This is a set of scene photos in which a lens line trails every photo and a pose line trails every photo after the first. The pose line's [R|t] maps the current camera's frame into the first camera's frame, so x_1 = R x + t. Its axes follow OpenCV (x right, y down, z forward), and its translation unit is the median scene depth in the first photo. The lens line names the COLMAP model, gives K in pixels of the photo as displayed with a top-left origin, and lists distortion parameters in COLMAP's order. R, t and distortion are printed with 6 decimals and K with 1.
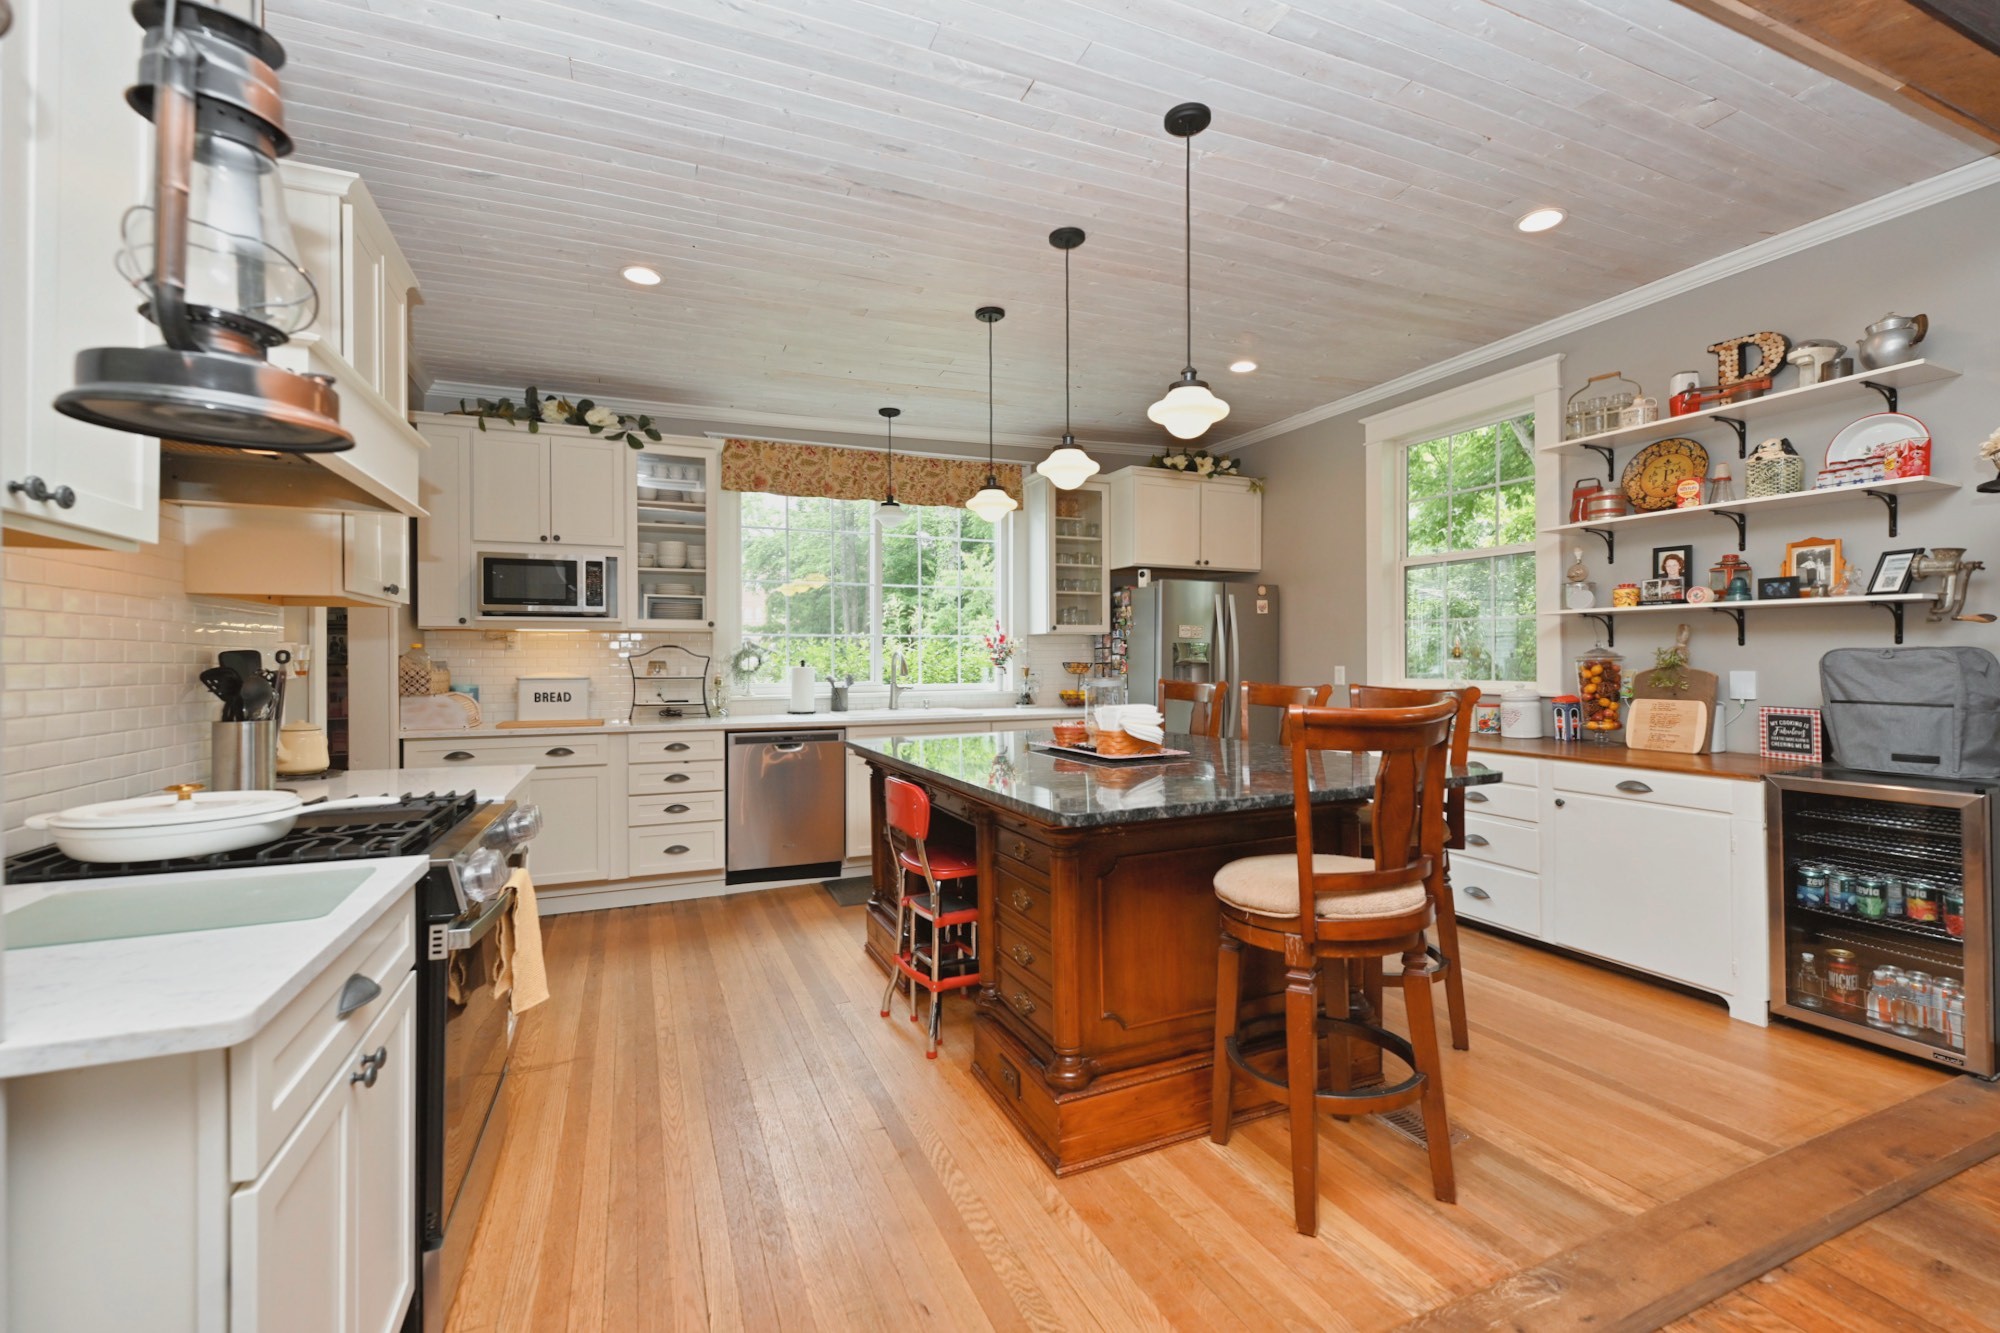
lens RADIAL K [[804.5, 0, 1015.5], [0, 804.5, 667.6], [0, 0, 1]] dist [-0.001037, -0.000134]
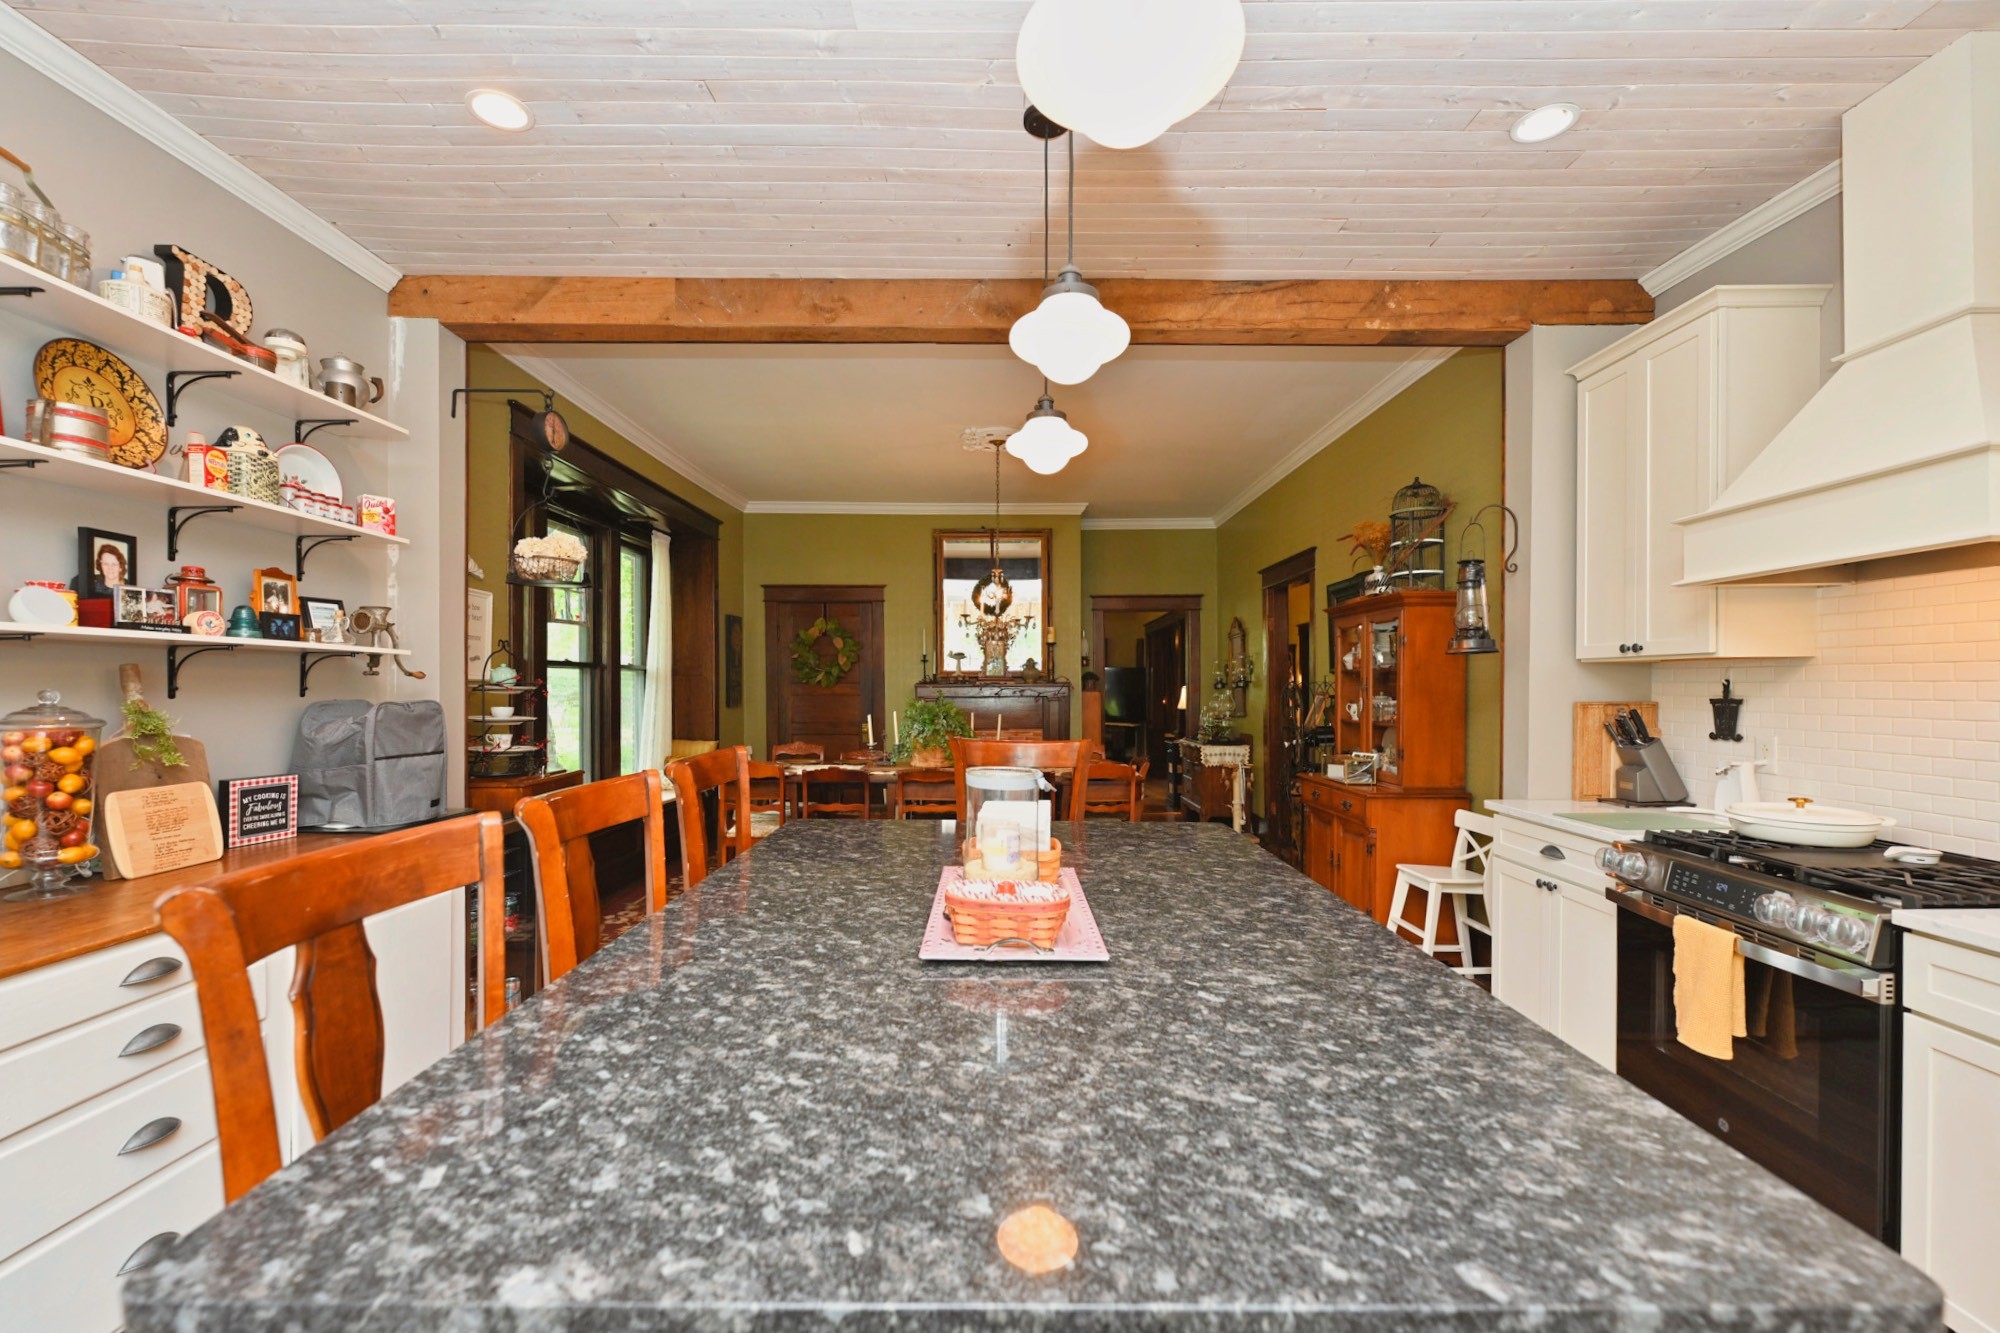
lens RADIAL K [[824.2, 0, 1003.4], [0, 824.2, 693.1], [0, 0, 1]] dist [0.000866, 0.000135]
pose [[-0.899806, -0.010636, 0.436161, -0.046503], [-0.005196, 0.999893, 0.013662, -0.044231], [-0.436260, 0.010027, -0.899765, 1.299144]]
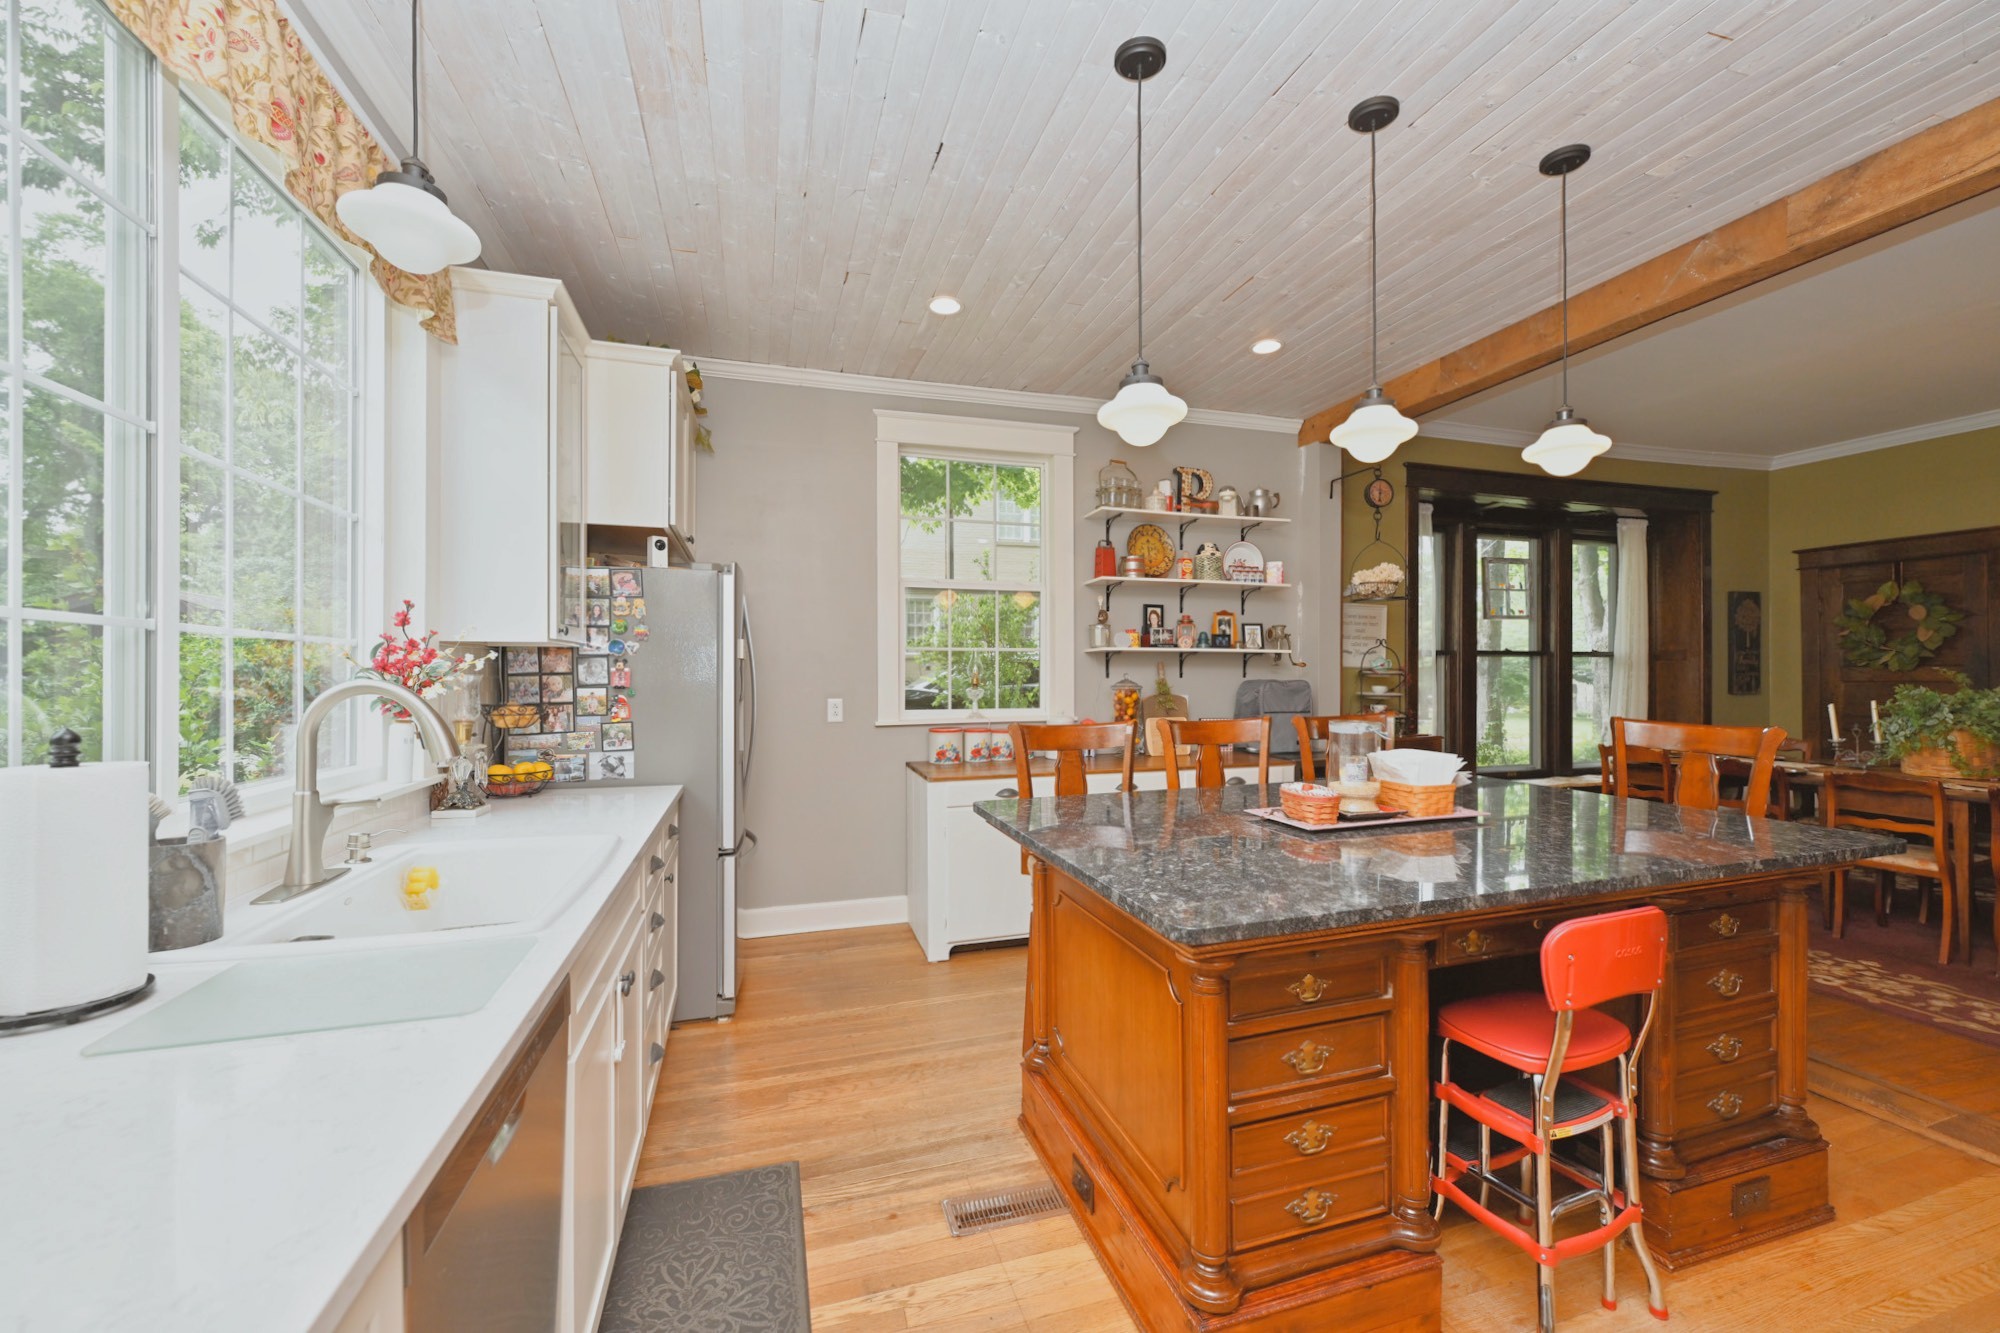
lens RADIAL K [[804.5, 0, 1015.5], [0, 804.5, 667.6], [0, 0, 1]] dist [-0.001037, -0.000134]
pose [[0.143682, 0.004021, 0.989616, -0.577943], [0.007324, 0.999960, -0.005127, -0.039566], [-0.989597, 0.007984, 0.143647, 1.067214]]
